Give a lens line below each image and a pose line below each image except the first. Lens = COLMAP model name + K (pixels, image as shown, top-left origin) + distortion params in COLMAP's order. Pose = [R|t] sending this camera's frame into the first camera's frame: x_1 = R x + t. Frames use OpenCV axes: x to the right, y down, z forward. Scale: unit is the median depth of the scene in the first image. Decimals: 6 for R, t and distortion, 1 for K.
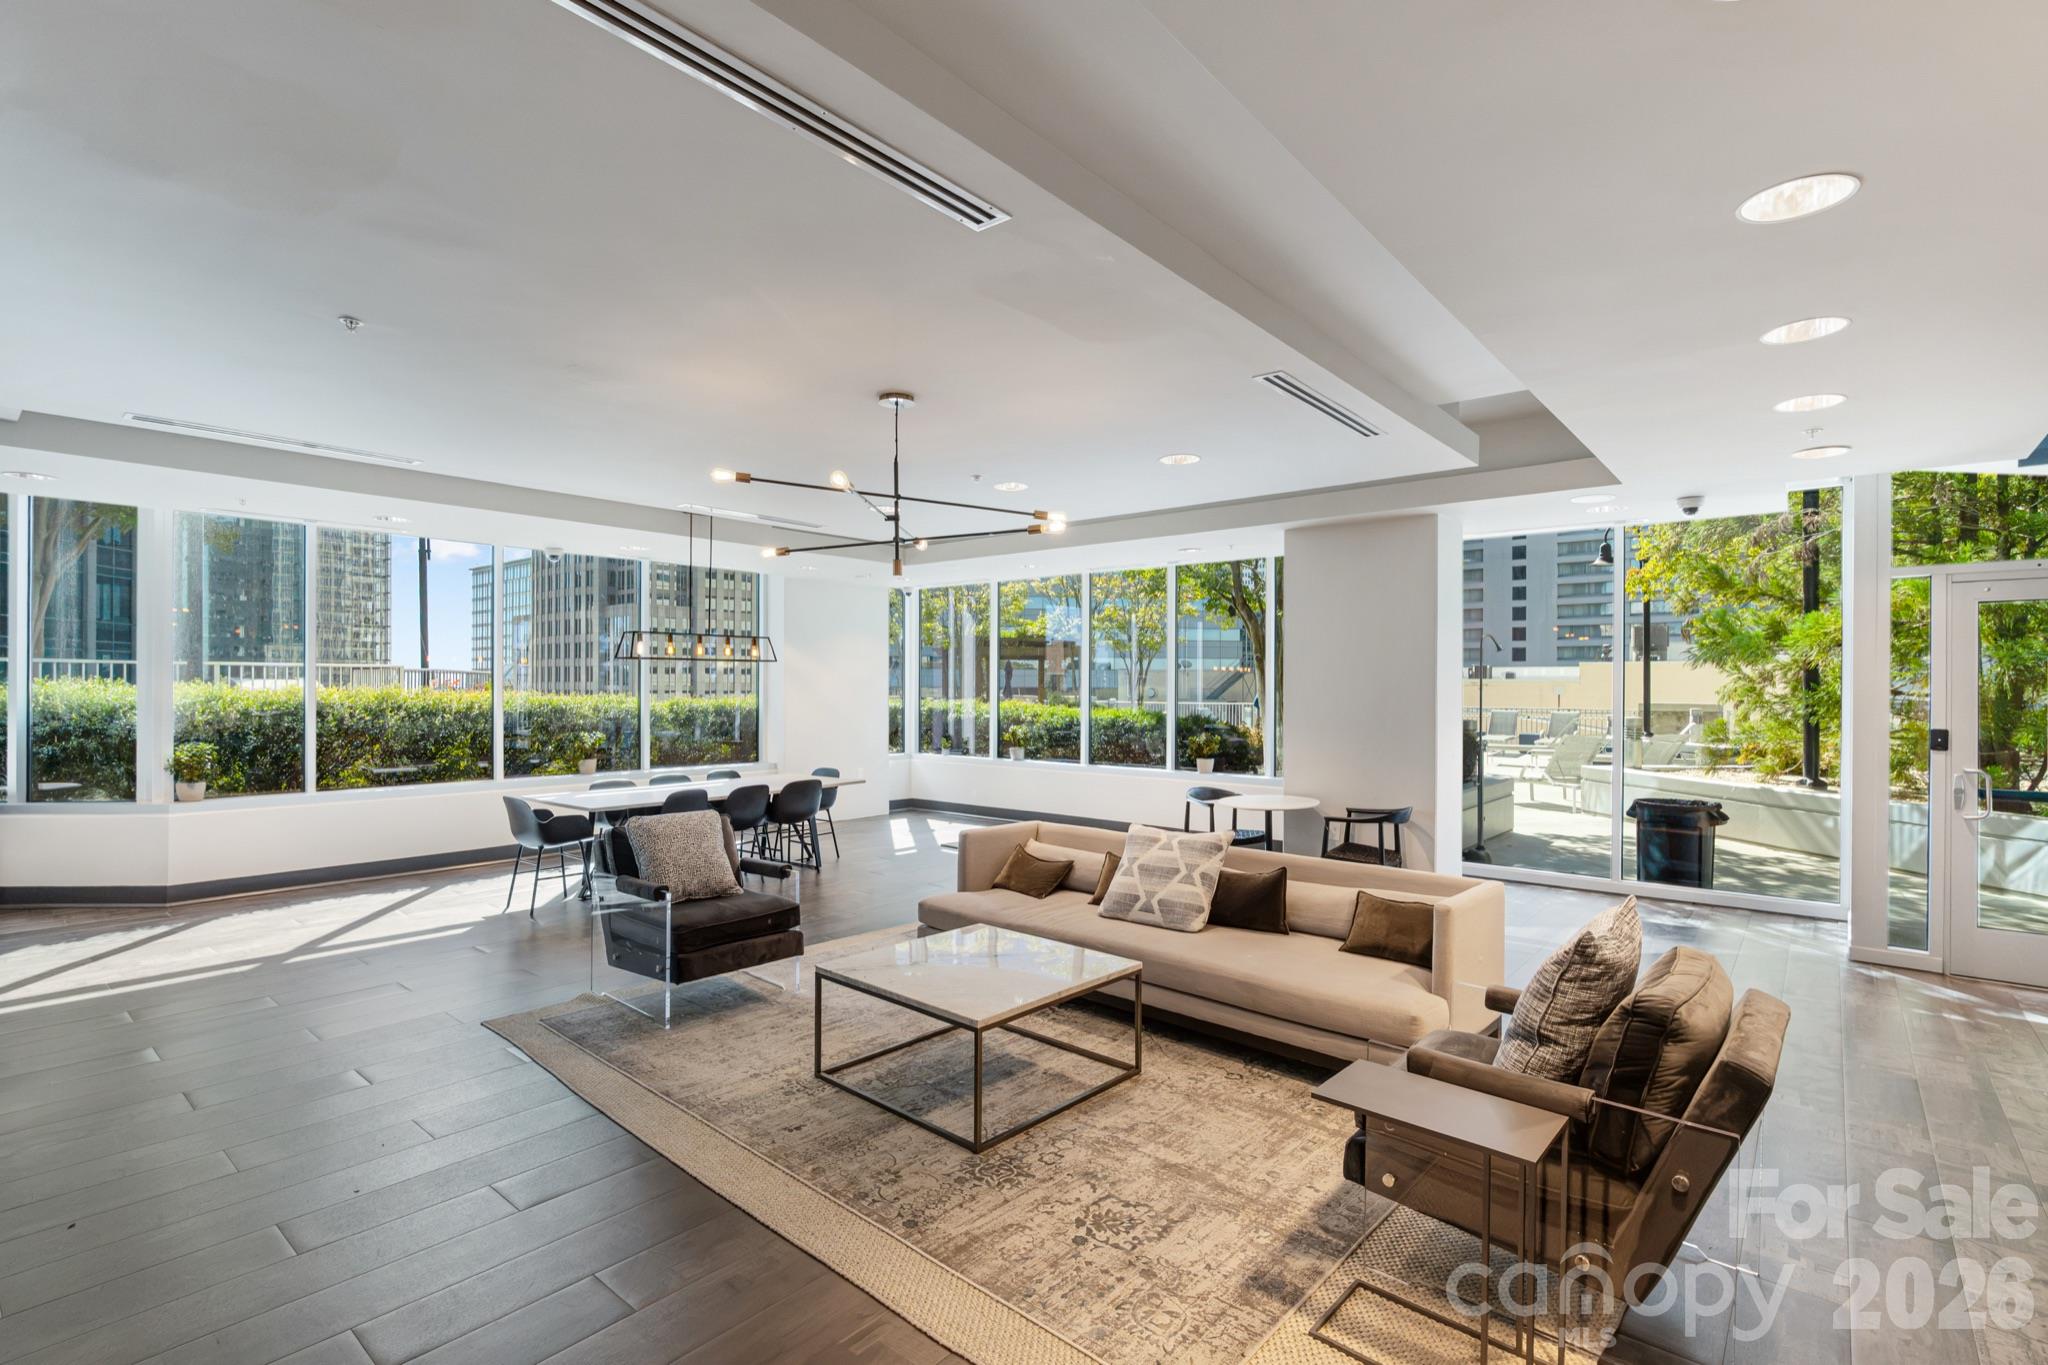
lens RADIAL K [[955.8, 0, 1018.0], [0, 955.8, 688.6], [0, 0, 1]] dist [-0.006200, 0.000167]
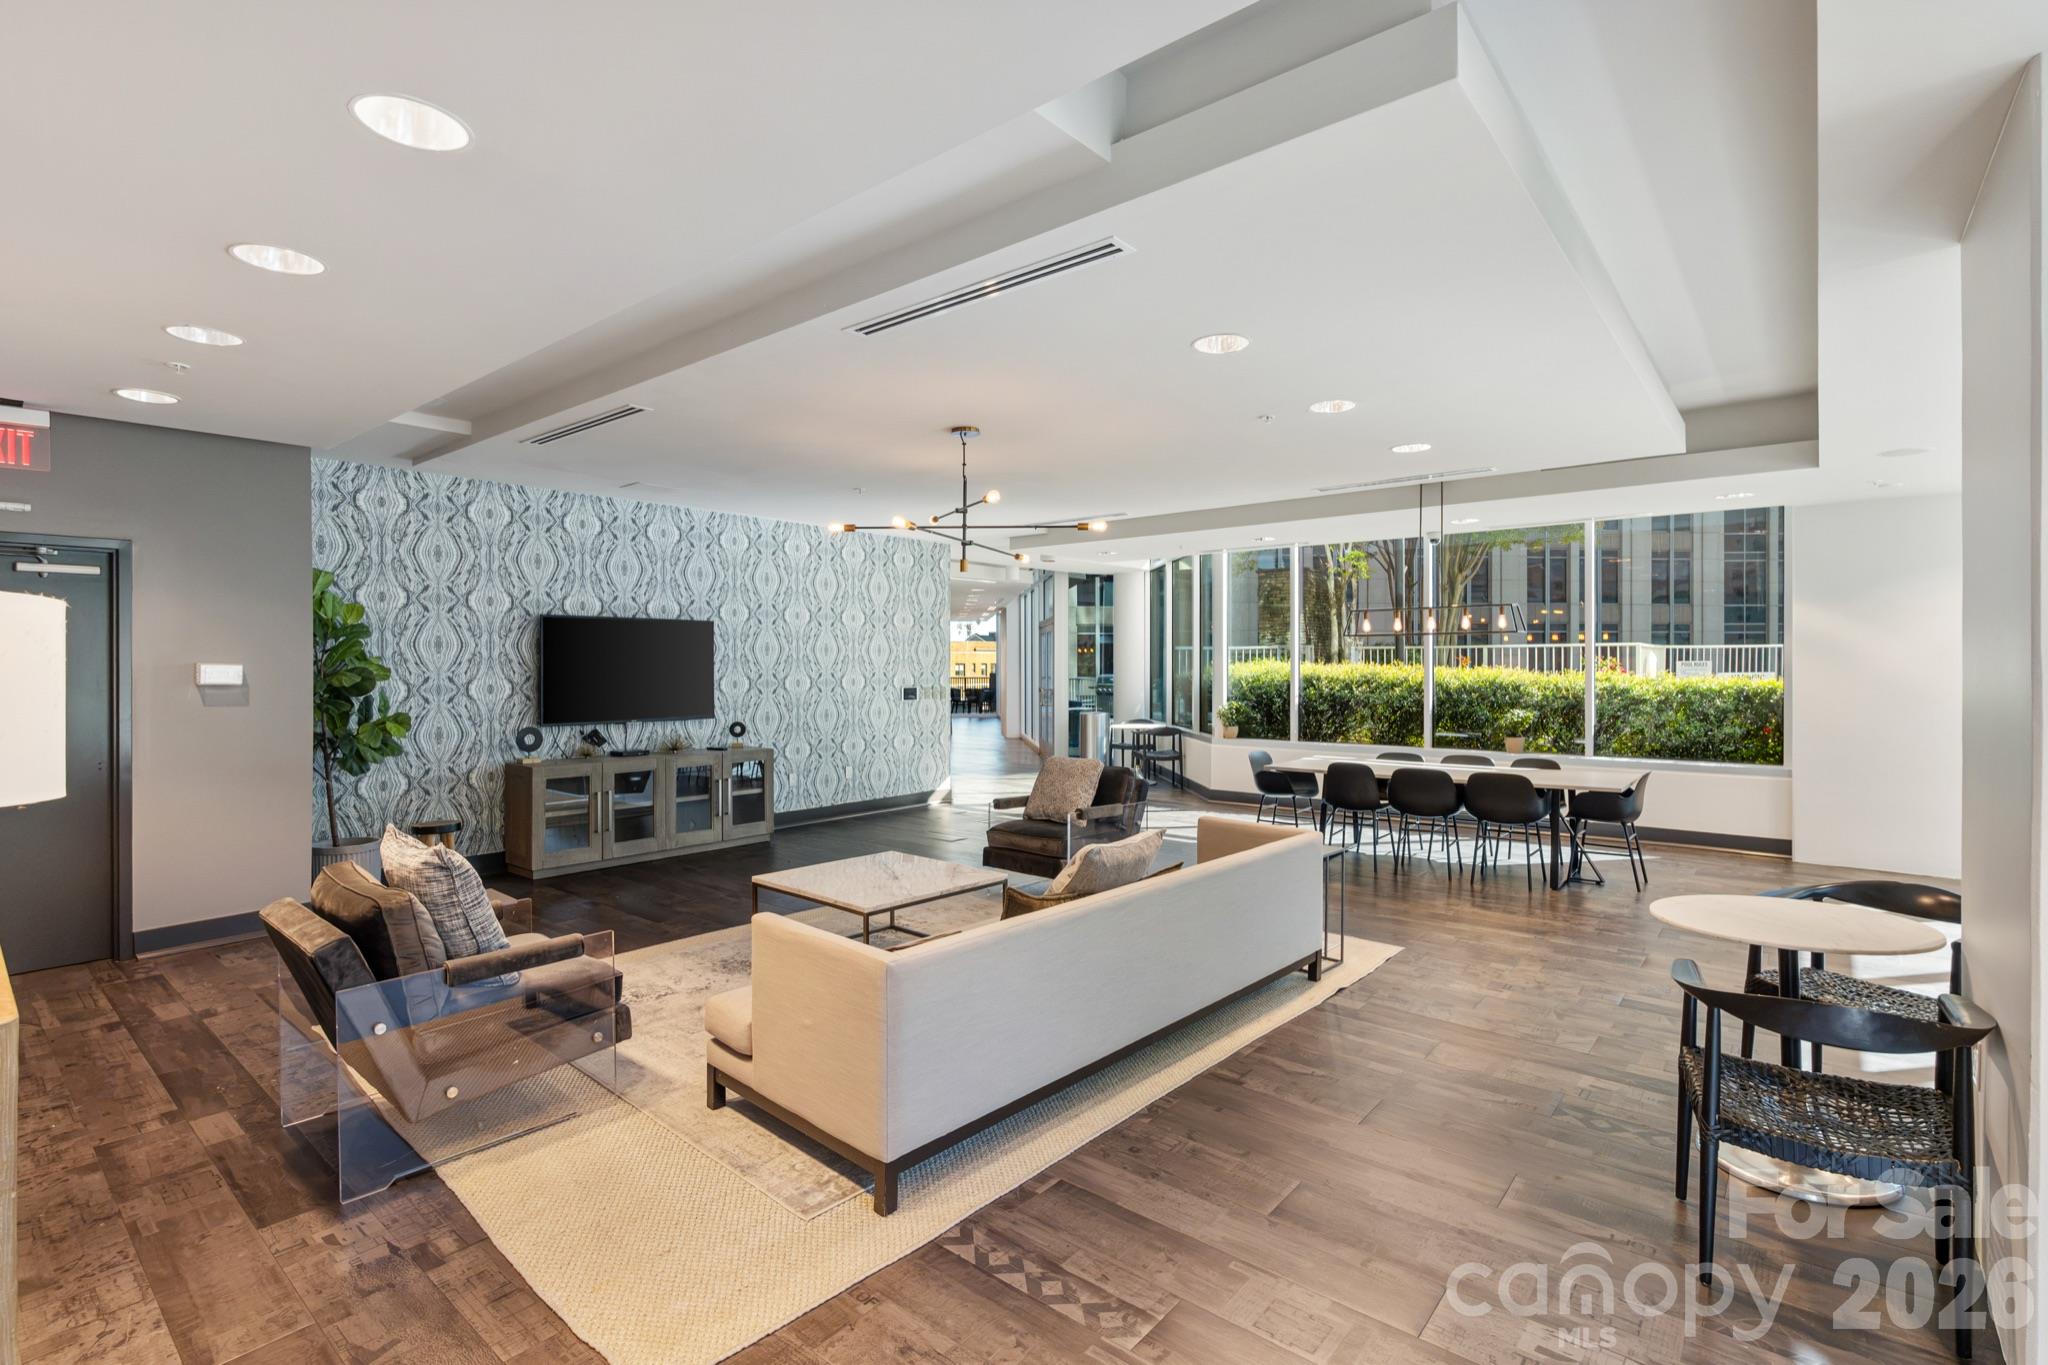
lens RADIAL K [[955.8, 0, 1022.9], [0, 955.8, 672.8], [0, 0, 1]] dist [-0.006200, 0.000167]
pose [[0.021180, 0.006606, -0.999754, 0.633293], [-0.001089, 0.999978, 0.006585, 0.001850], [0.999775, 0.000950, 0.021187, 0.592501]]
